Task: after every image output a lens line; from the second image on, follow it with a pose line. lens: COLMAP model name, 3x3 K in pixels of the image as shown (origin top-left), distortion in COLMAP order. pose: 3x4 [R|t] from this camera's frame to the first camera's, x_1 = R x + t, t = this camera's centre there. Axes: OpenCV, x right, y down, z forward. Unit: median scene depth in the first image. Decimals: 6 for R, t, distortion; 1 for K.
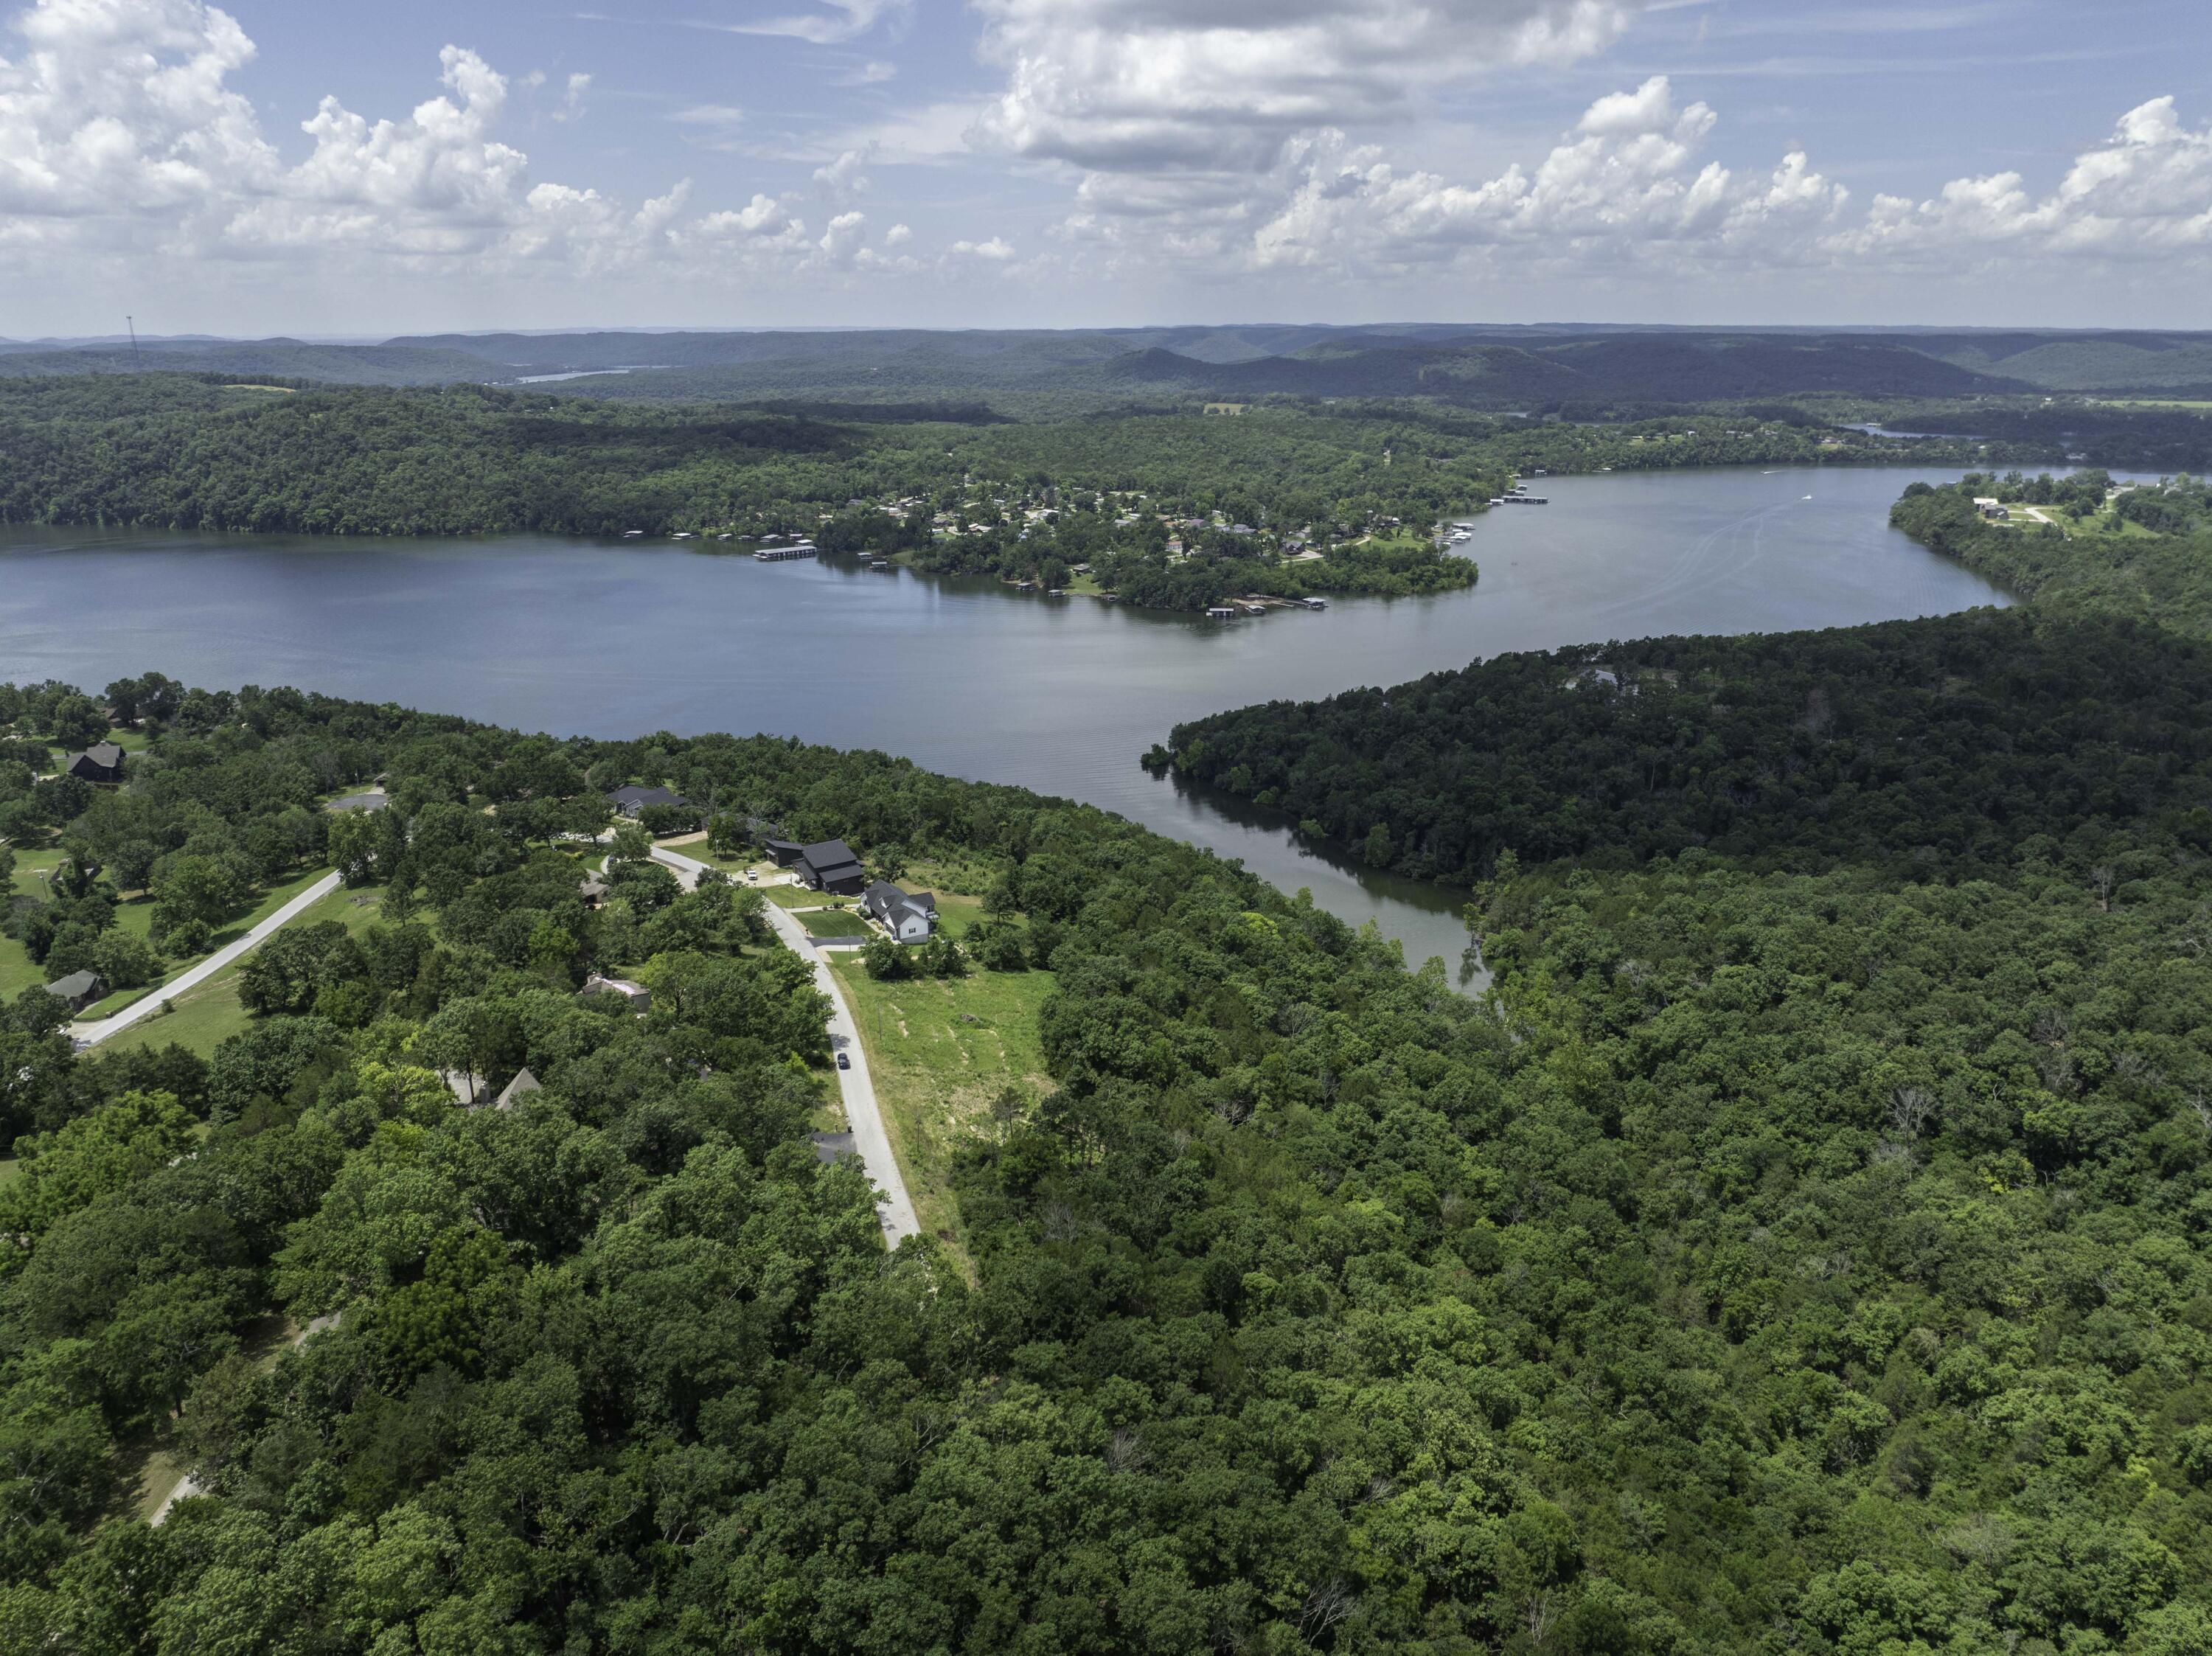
lens RADIAL K [[1556.4, 0, 1096.0], [0, 1556.4, 836.2], [0, 0, 1]] dist [-0.044146, 0.010789]
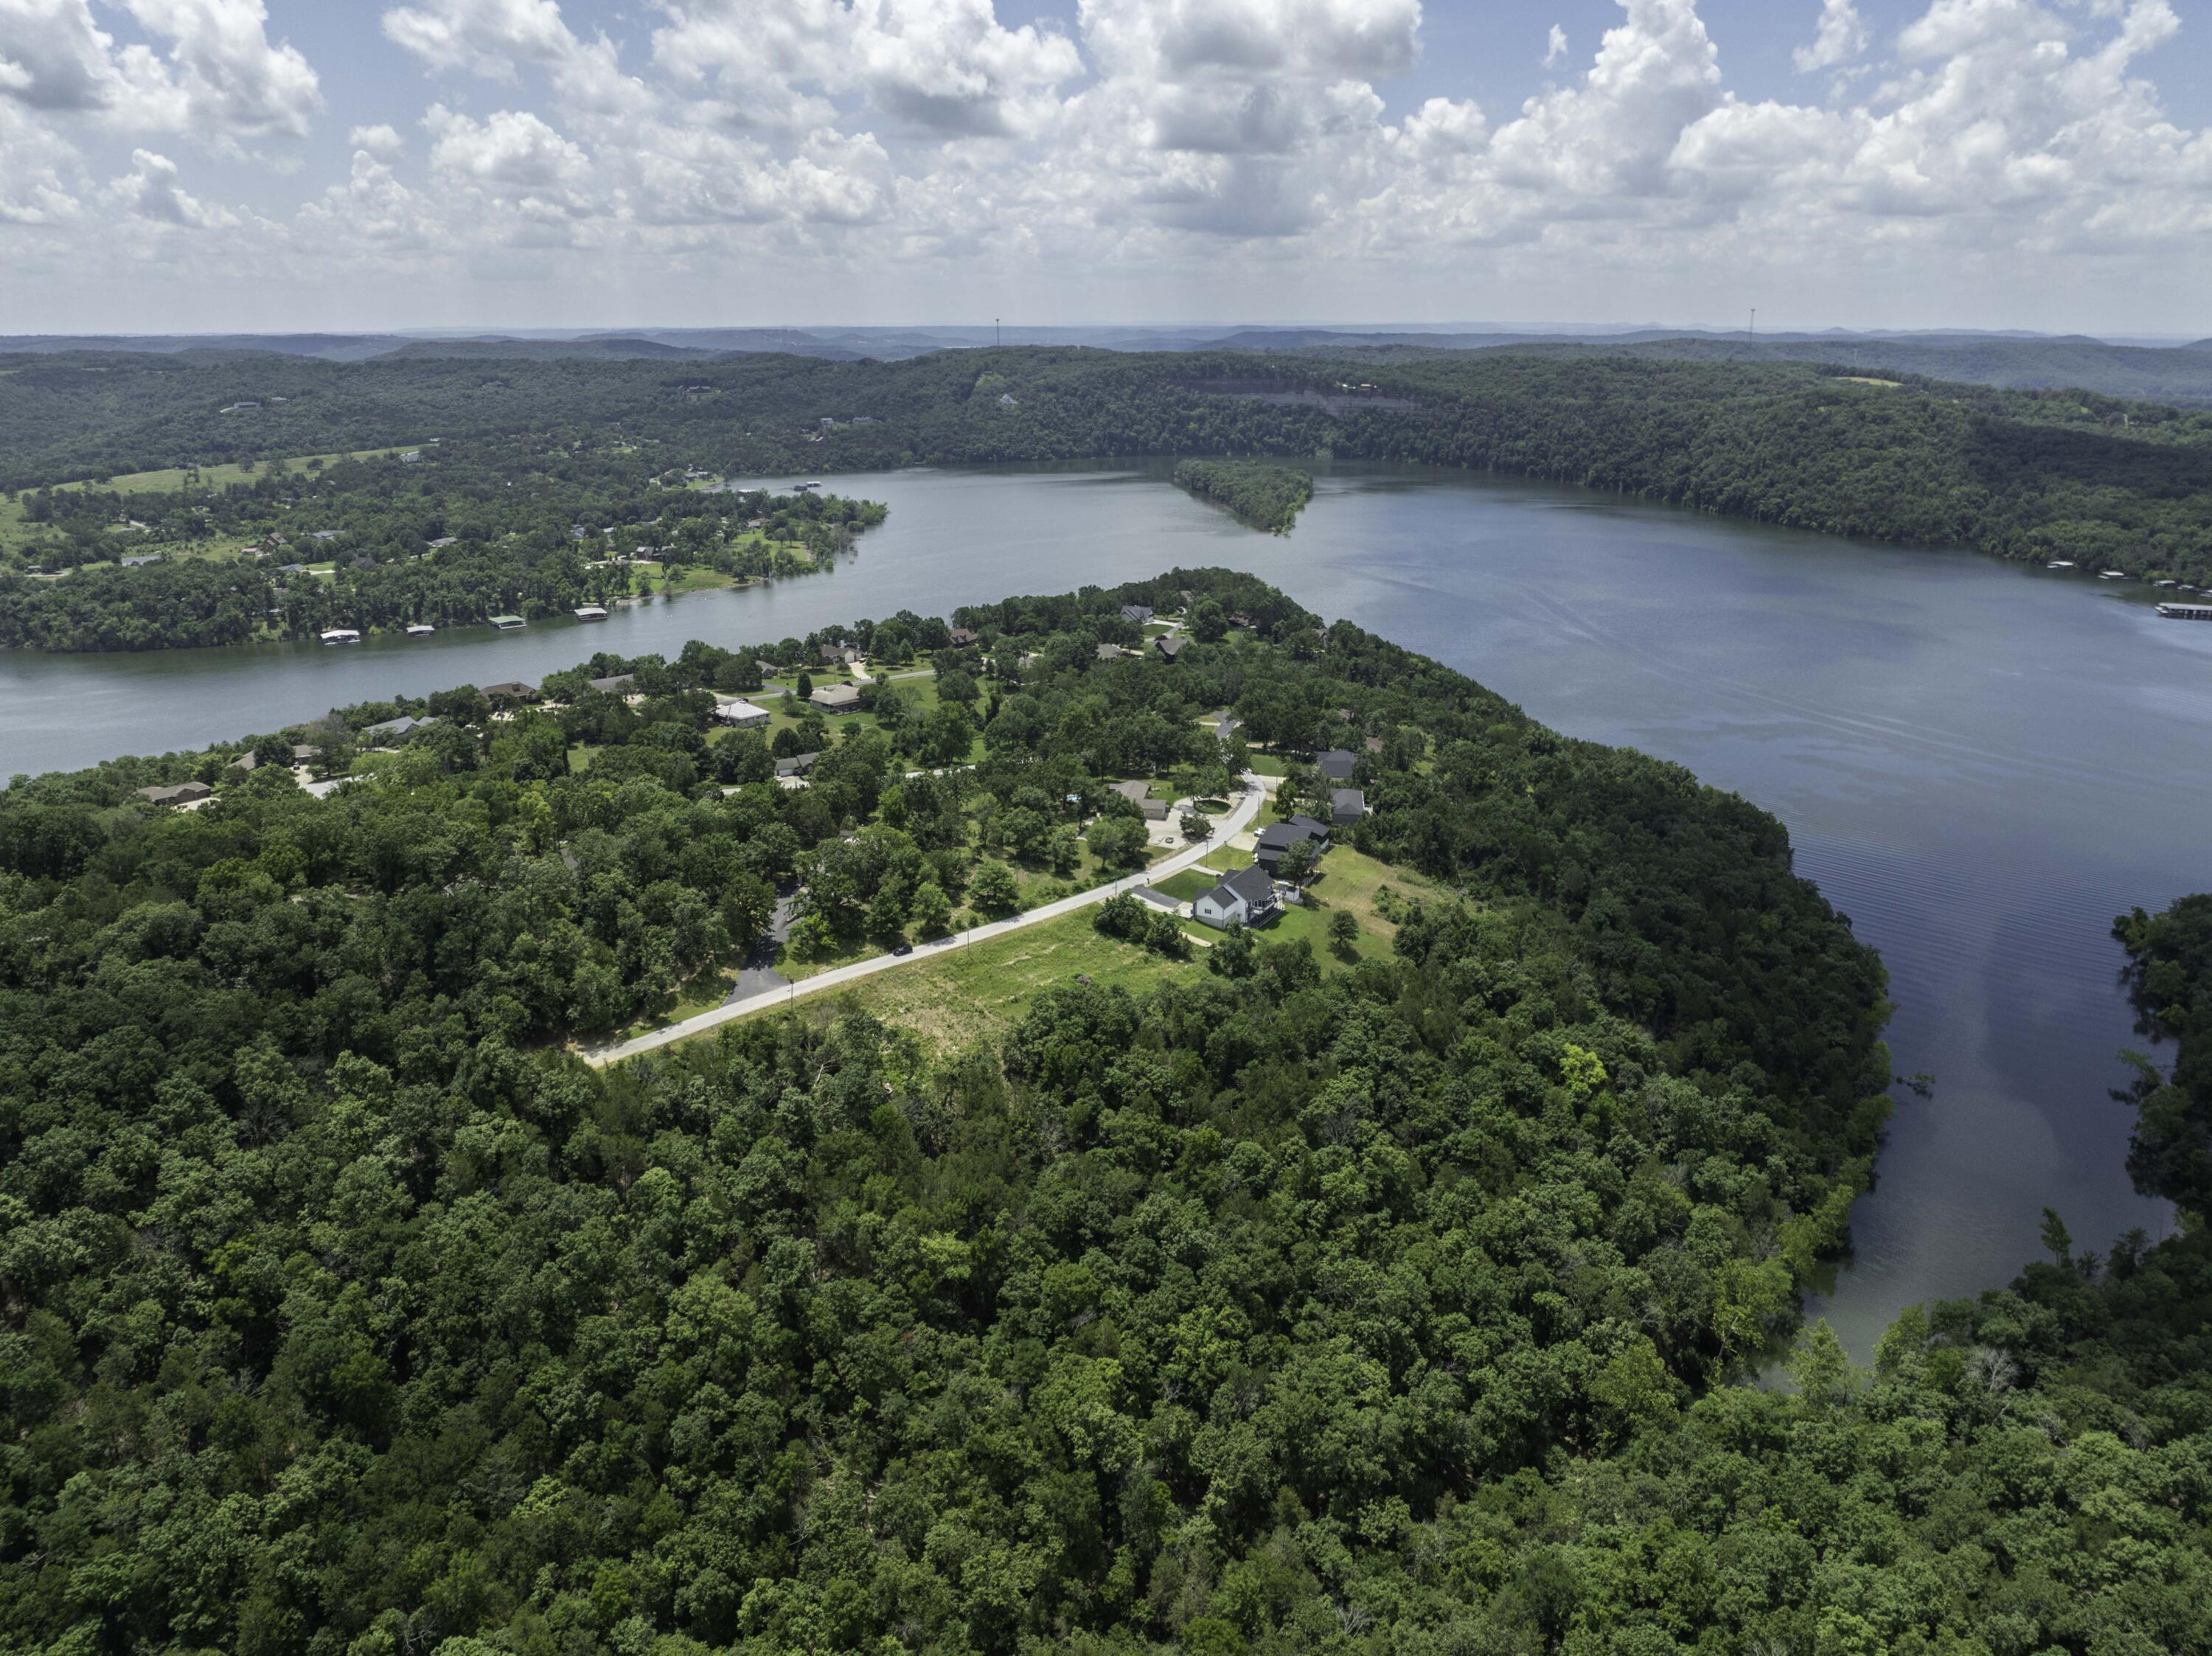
lens RADIAL K [[1556.4, 0, 1105.1], [0, 1556.4, 836.9], [0, 0, 1]] dist [-0.044146, 0.010789]
pose [[0.505316, 0.274658, -0.818058, 0.177897], [-0.271486, 0.950458, 0.151413, -0.032537], [0.819116, 0.145580, 0.554847, 0.096229]]
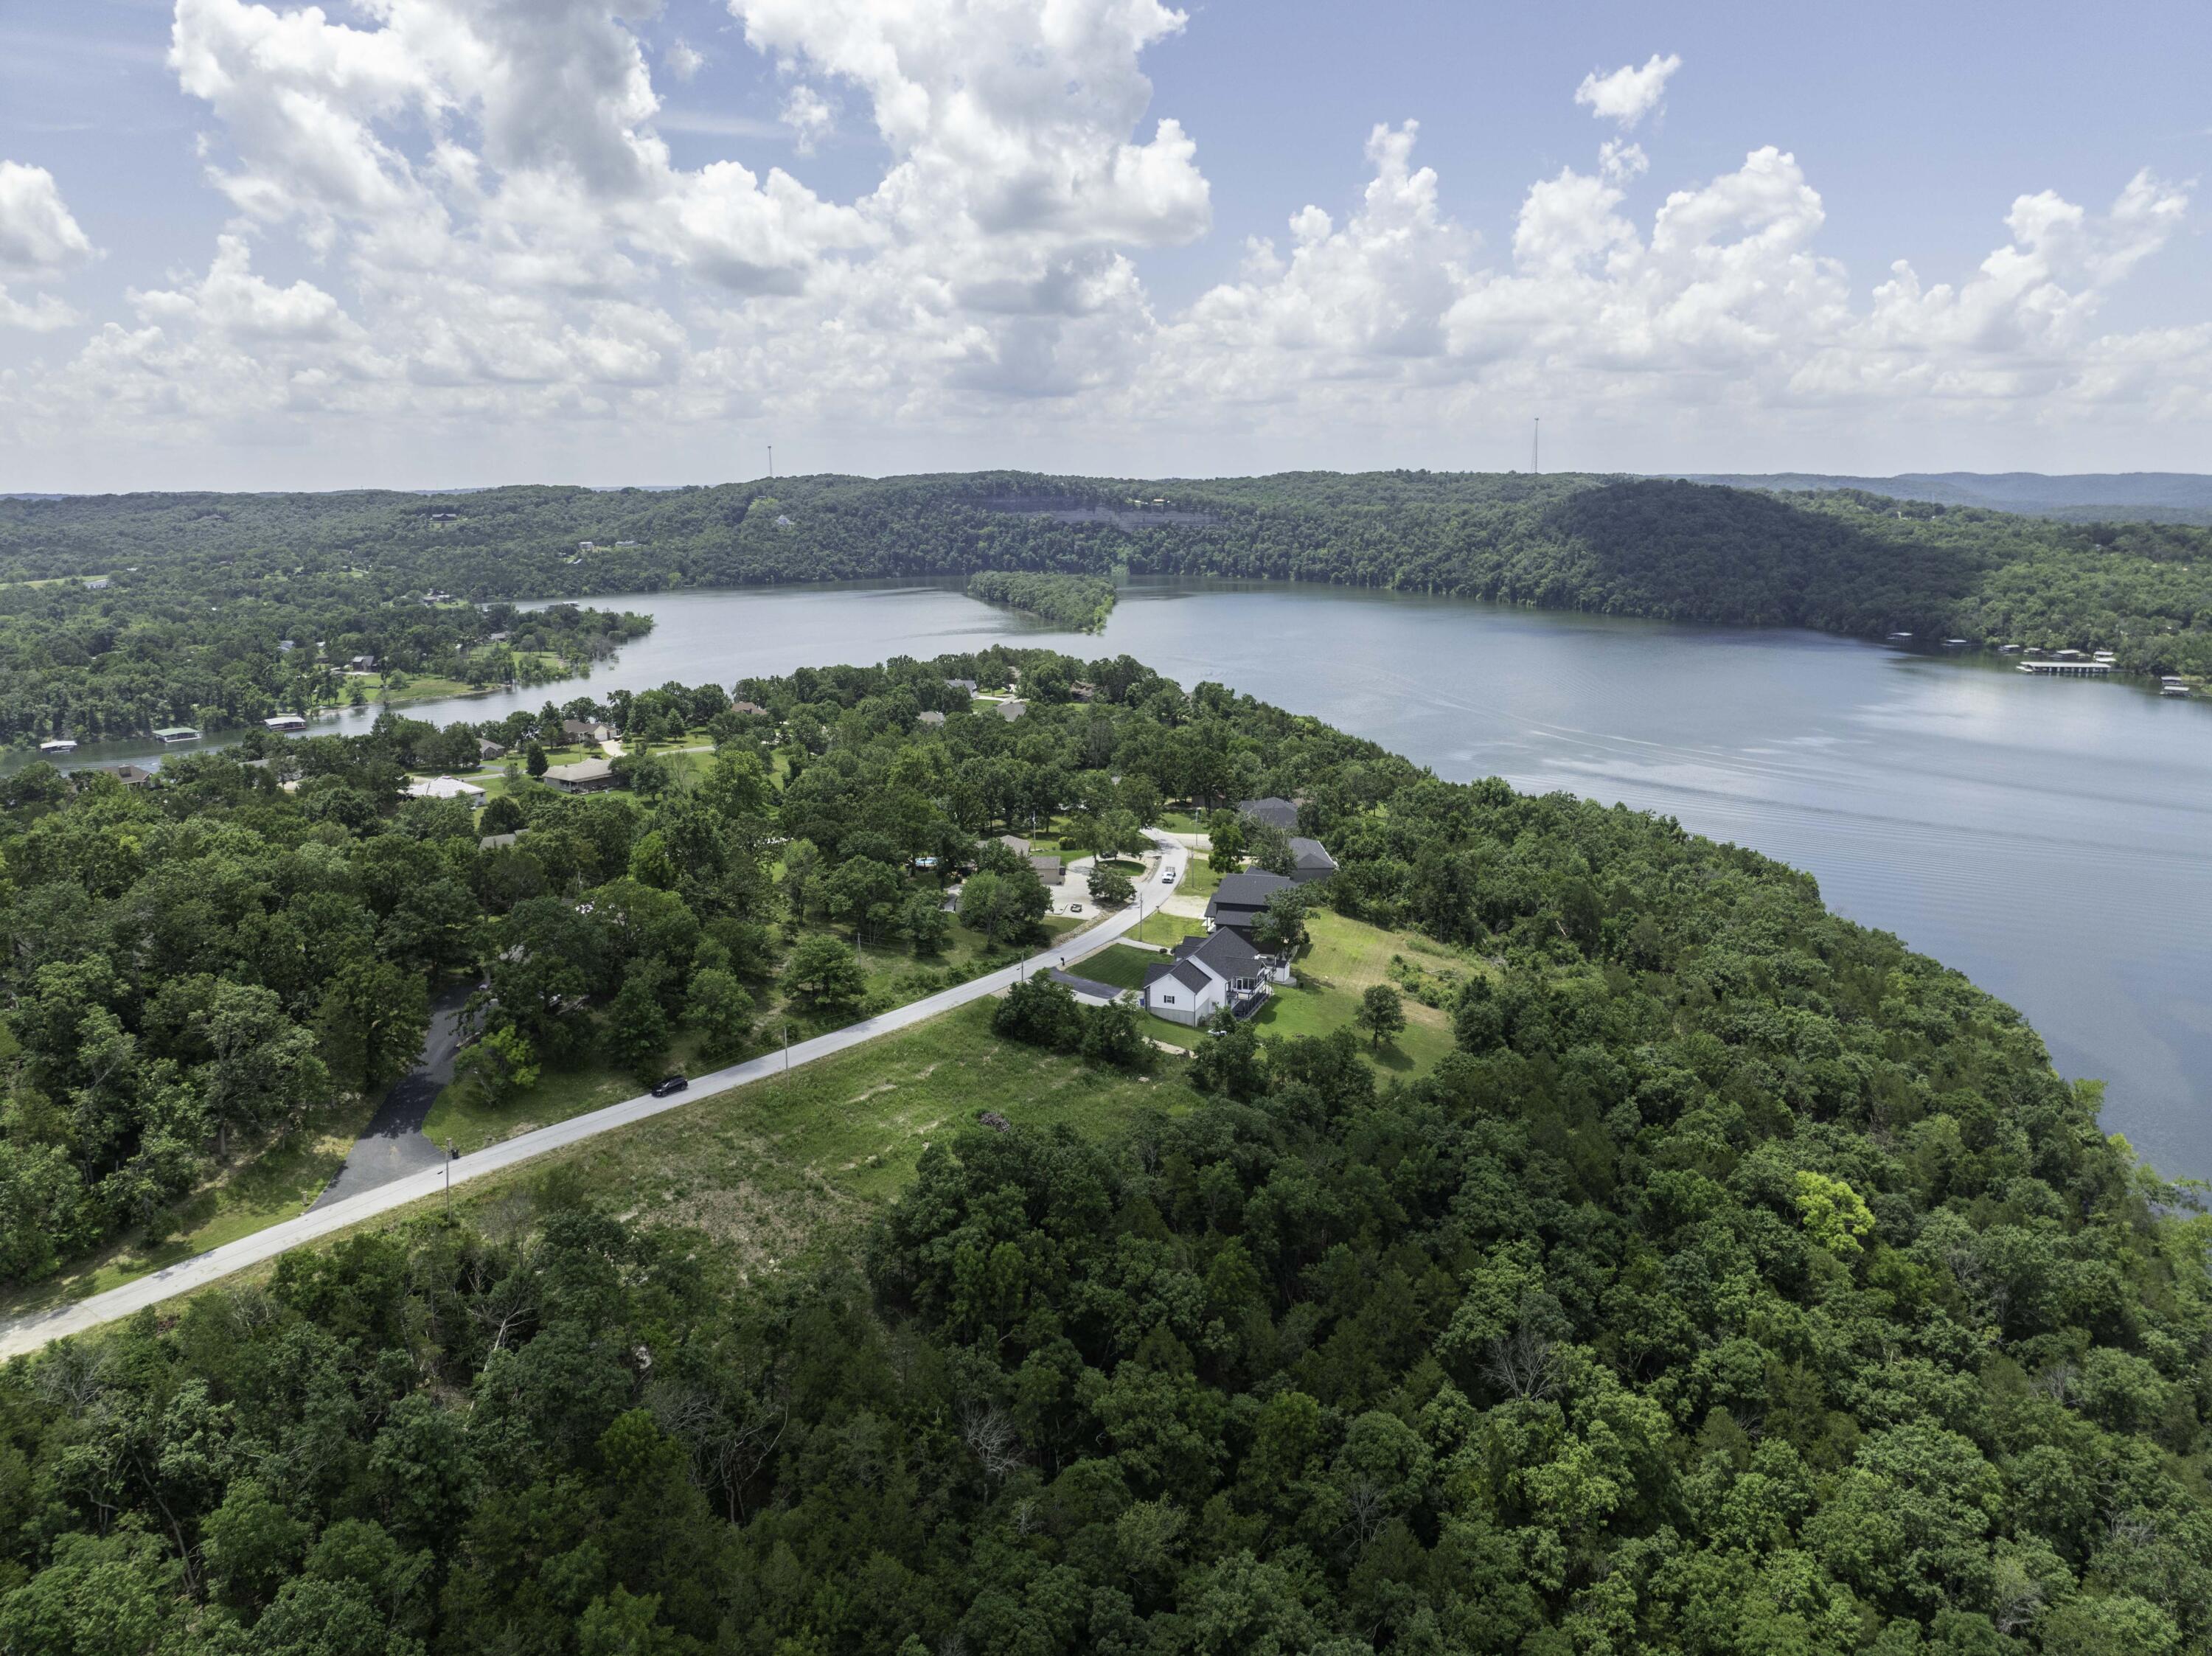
lens RADIAL K [[1556.4, 0, 1104.1], [0, 1556.4, 830.7], [0, 0, 1]] dist [-0.044146, 0.010789]
pose [[0.623508, 0.168396, -0.763466, 0.091244], [-0.238010, 0.971061, 0.019807, -0.003694], [0.744708, 0.169363, 0.645544, 0.144889]]
